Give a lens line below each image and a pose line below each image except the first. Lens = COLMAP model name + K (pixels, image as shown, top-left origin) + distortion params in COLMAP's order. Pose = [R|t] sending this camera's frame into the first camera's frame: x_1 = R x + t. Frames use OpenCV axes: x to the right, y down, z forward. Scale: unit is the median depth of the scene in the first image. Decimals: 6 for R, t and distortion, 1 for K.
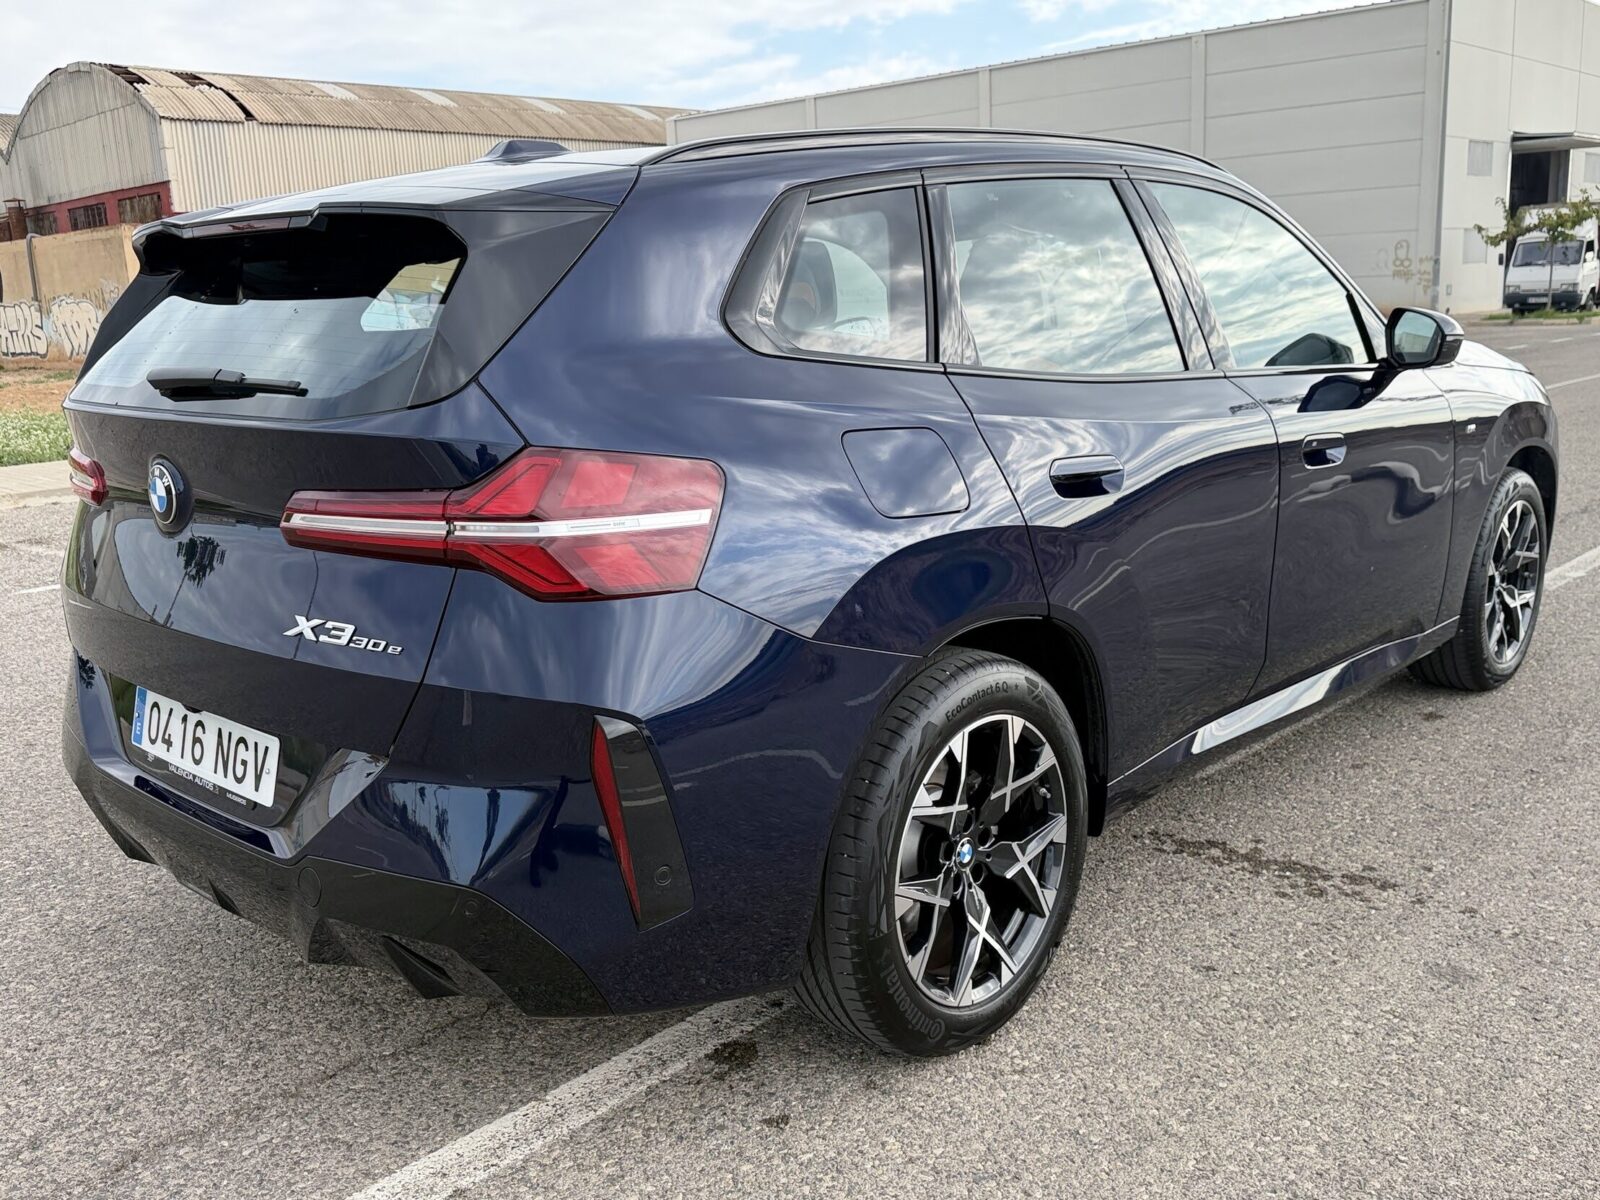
lens RADIAL K [[1444.0, 0, 800.0], [0, 1444.0, 600.0], [0, 0, 1]] dist [0.142626, -0.263350]
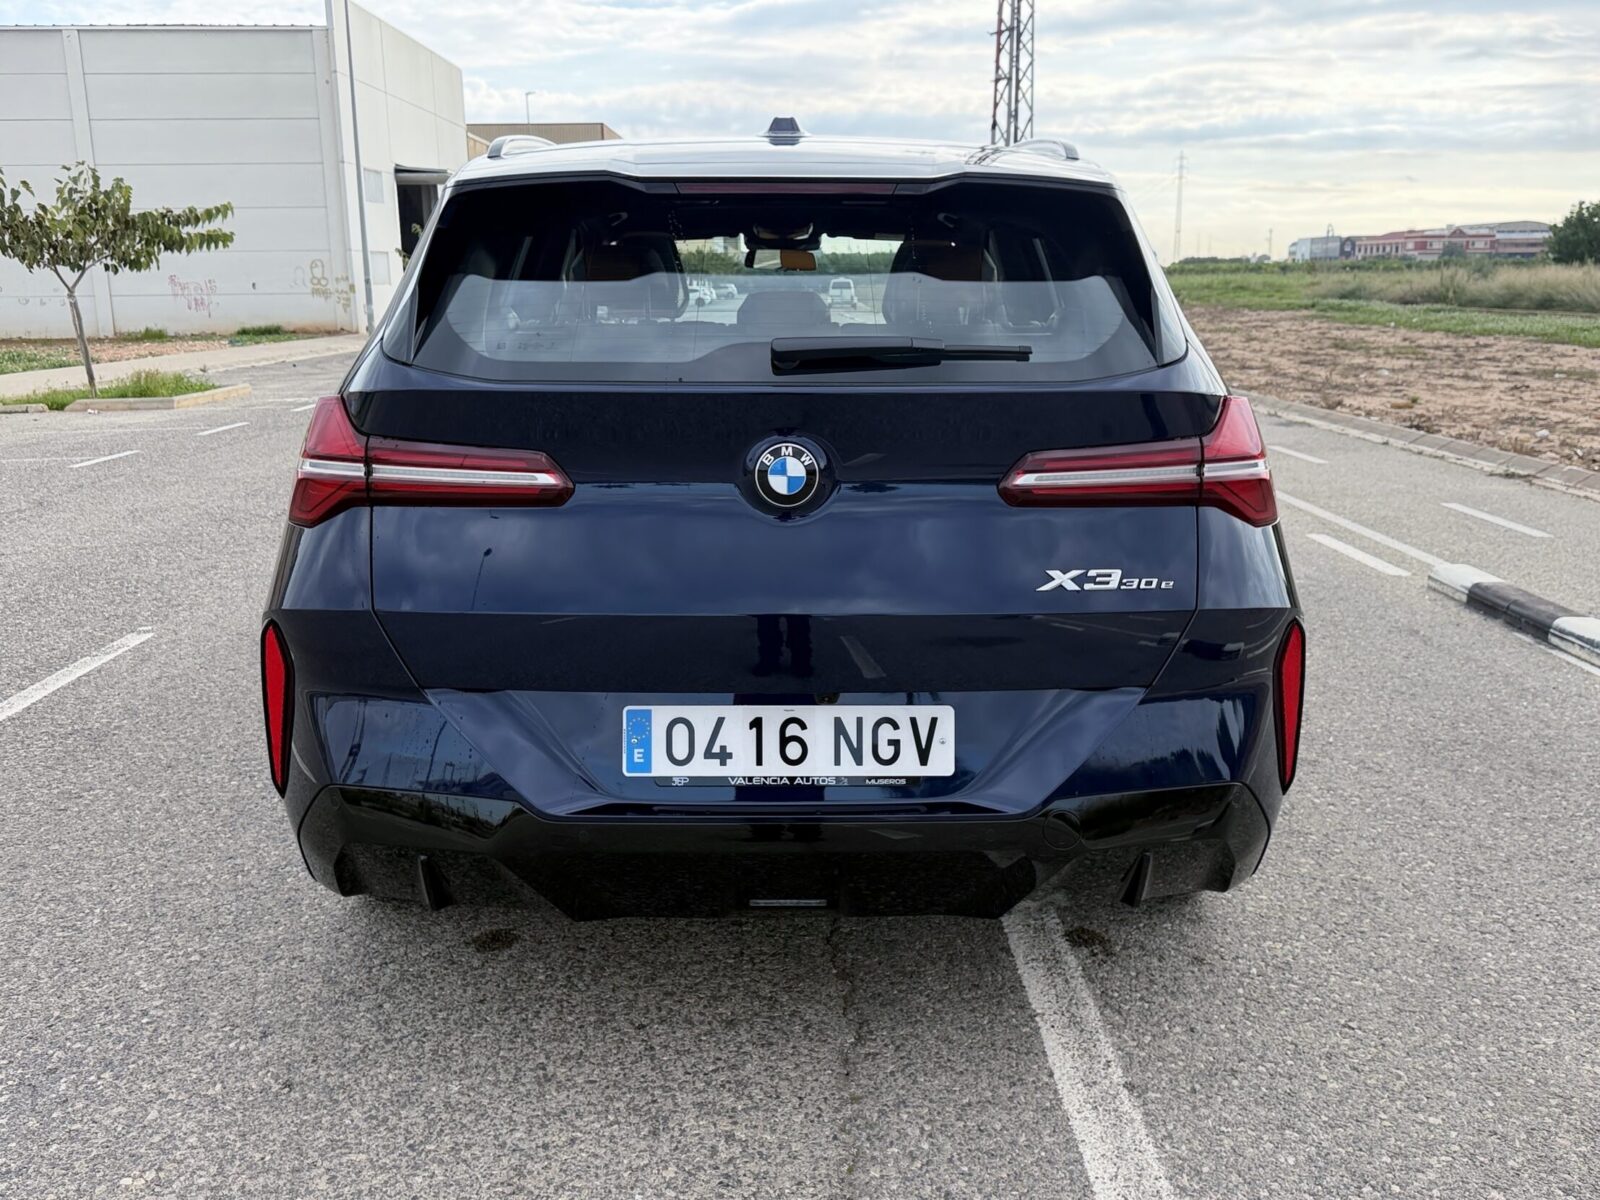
lens RADIAL K [[1444.0, 0, 800.0], [0, 1444.0, 600.0], [0, 0, 1]] dist [0.142626, -0.263350]
pose [[0.716629, -0.119067, 0.687217, -1.064989], [0.127830, 0.991052, 0.038408, -0.027735], [-0.685641, 0.060323, 0.725437, 0.337245]]
